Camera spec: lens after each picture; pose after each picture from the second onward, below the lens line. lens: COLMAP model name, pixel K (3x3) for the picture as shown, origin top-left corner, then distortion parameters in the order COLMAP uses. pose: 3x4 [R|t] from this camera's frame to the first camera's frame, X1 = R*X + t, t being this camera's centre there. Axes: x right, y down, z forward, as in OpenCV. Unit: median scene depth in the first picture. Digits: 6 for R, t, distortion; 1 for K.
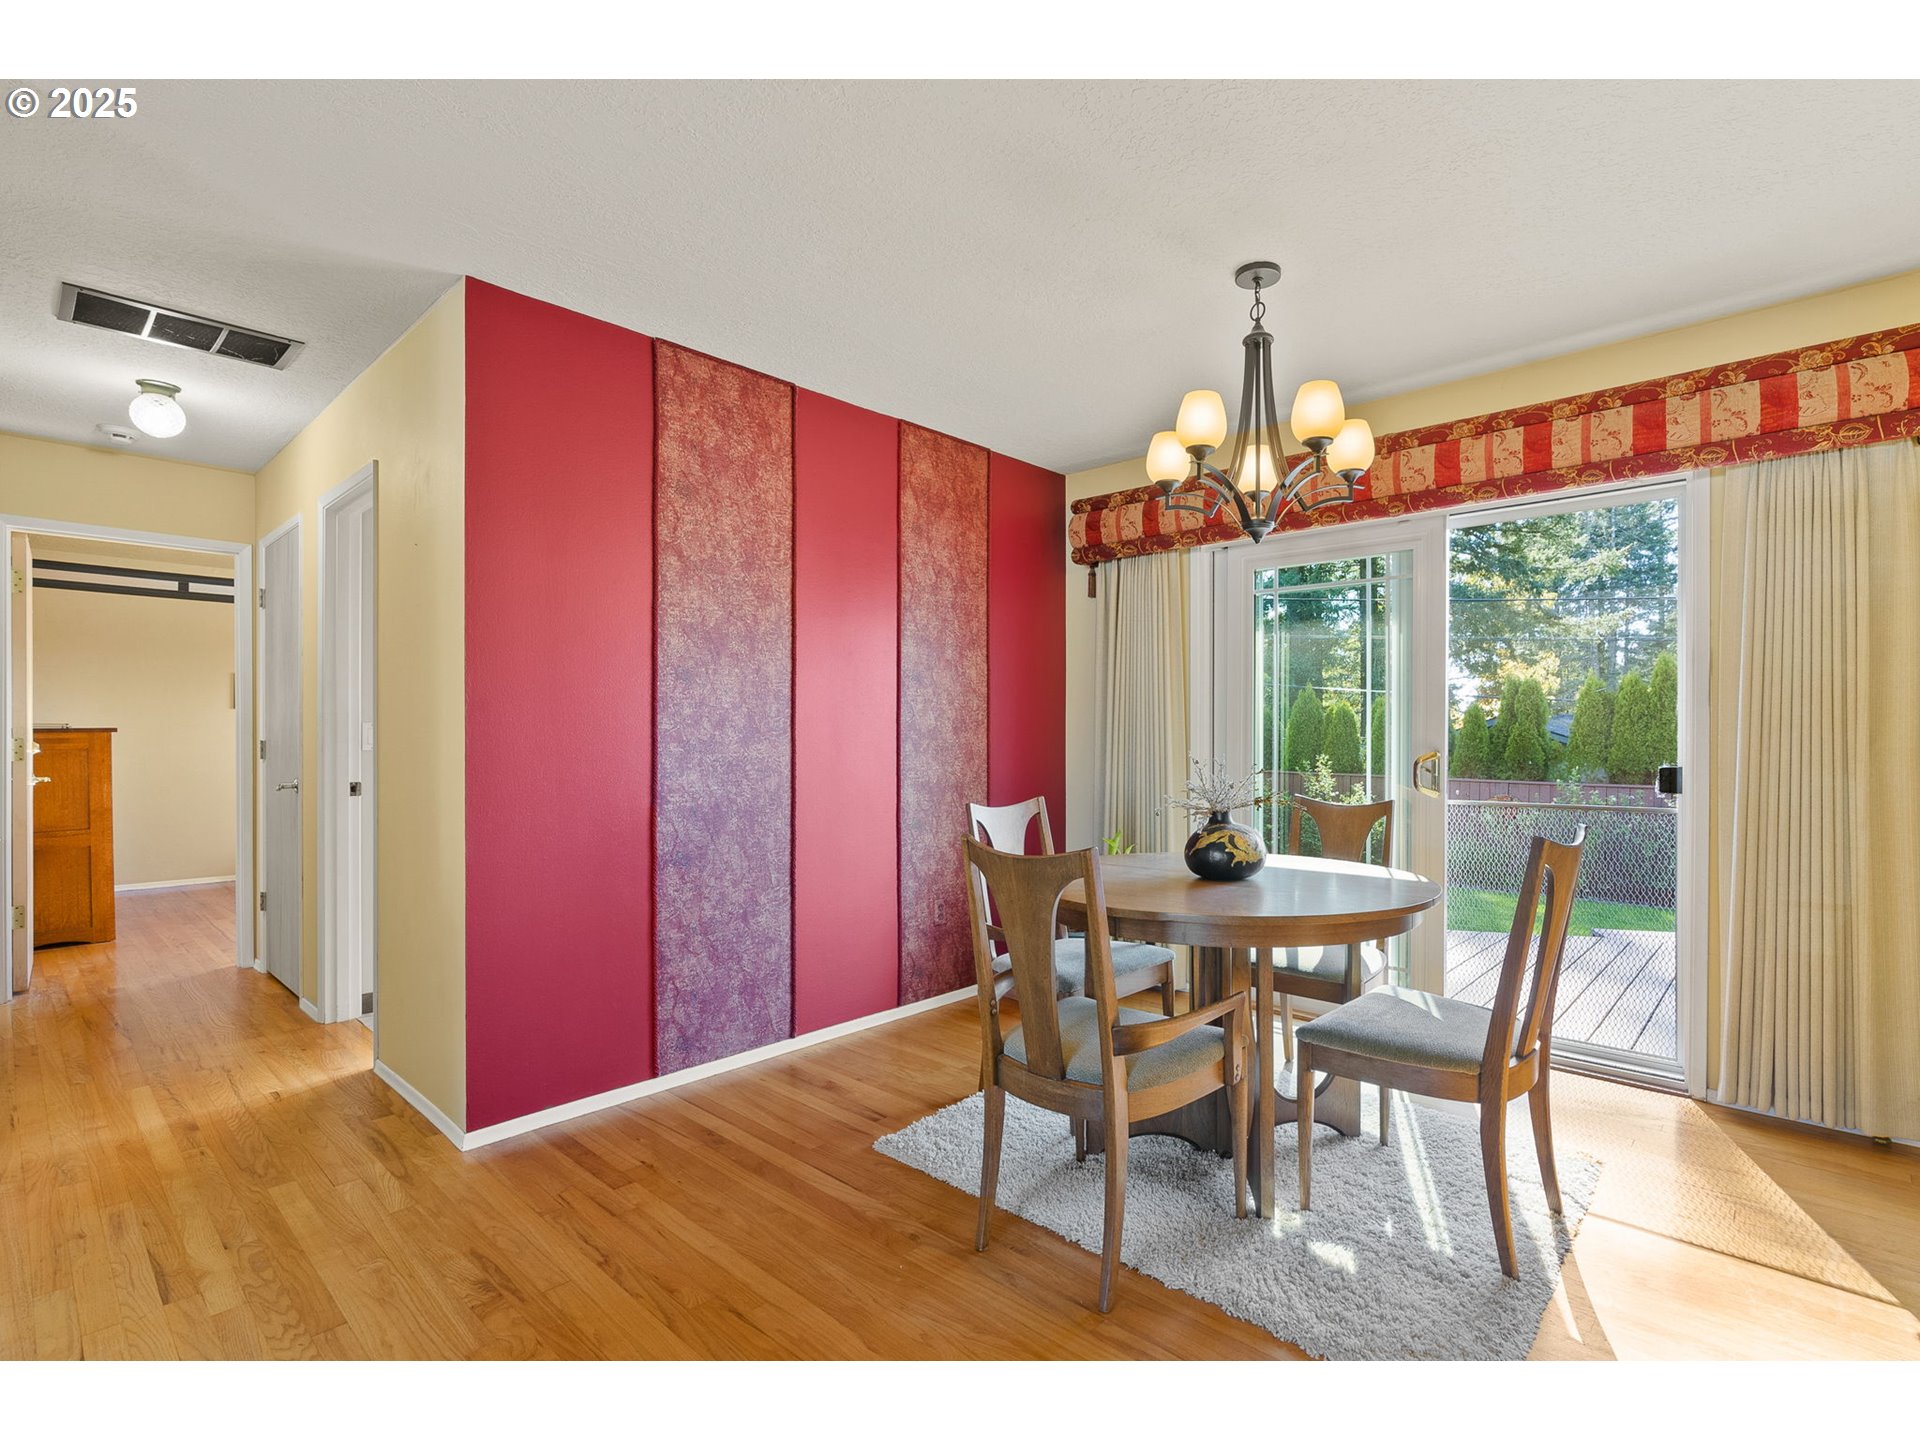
lens RADIAL K [[914.9, 0, 1001.1], [0, 914.9, 759.4], [0, 0, 1]] dist [-0.001656, 0.000188]
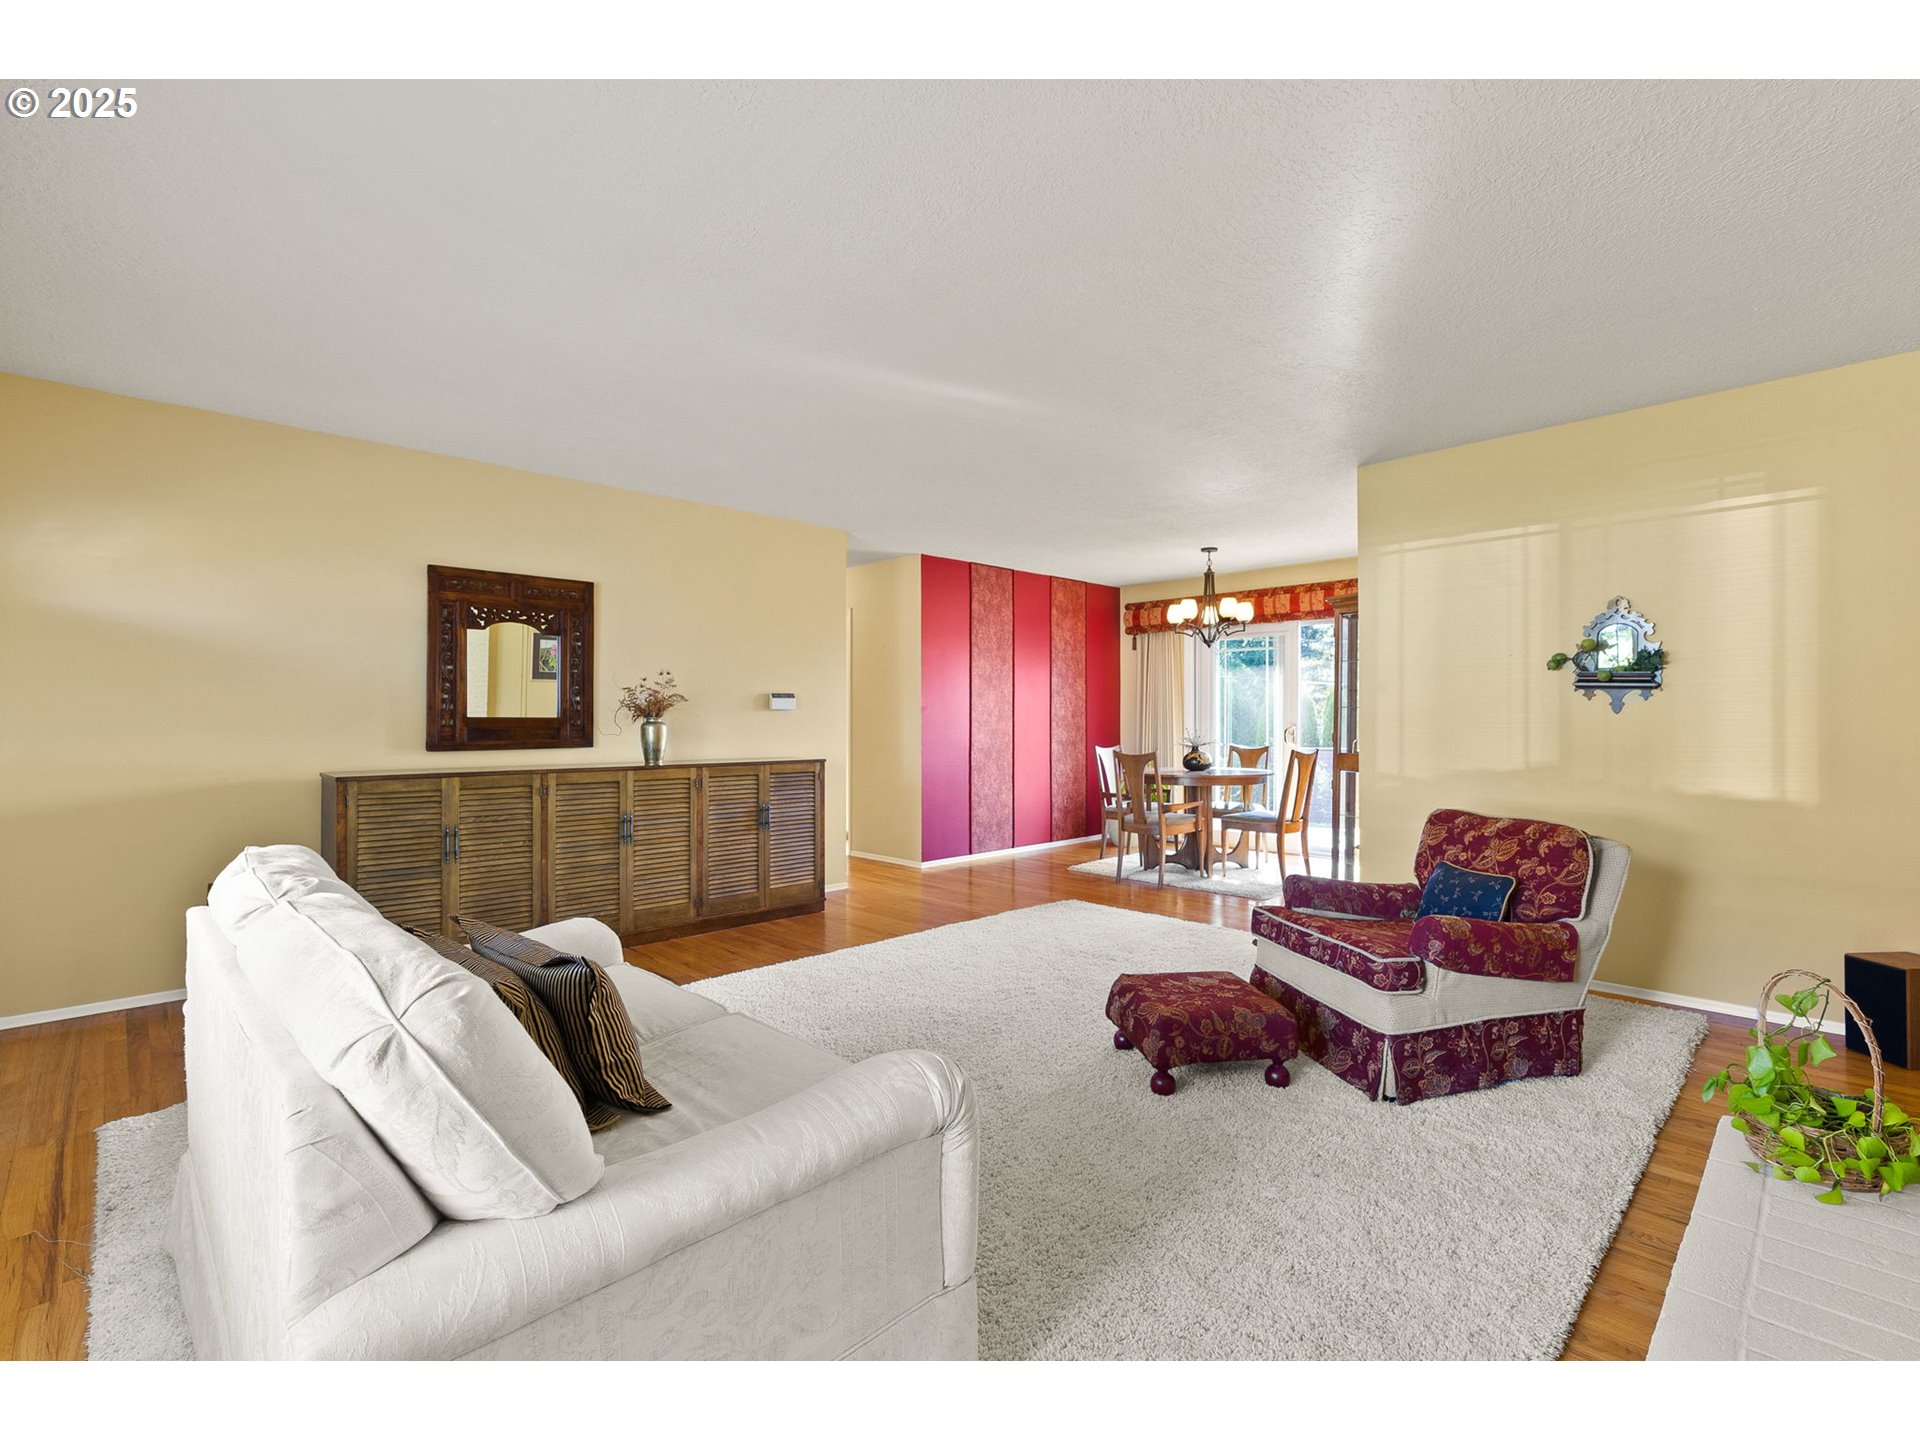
lens RADIAL K [[868.5, 0, 964.7], [0, 868.5, 734.9], [0, 0, 1]] dist [-0.000638, 0.000263]
pose [[0.999172, -0.000916, -0.040679, -0.256736], [0.000581, 0.999966, -0.008255, 0.032262], [0.040685, 0.008225, 0.999138, -1.208076]]
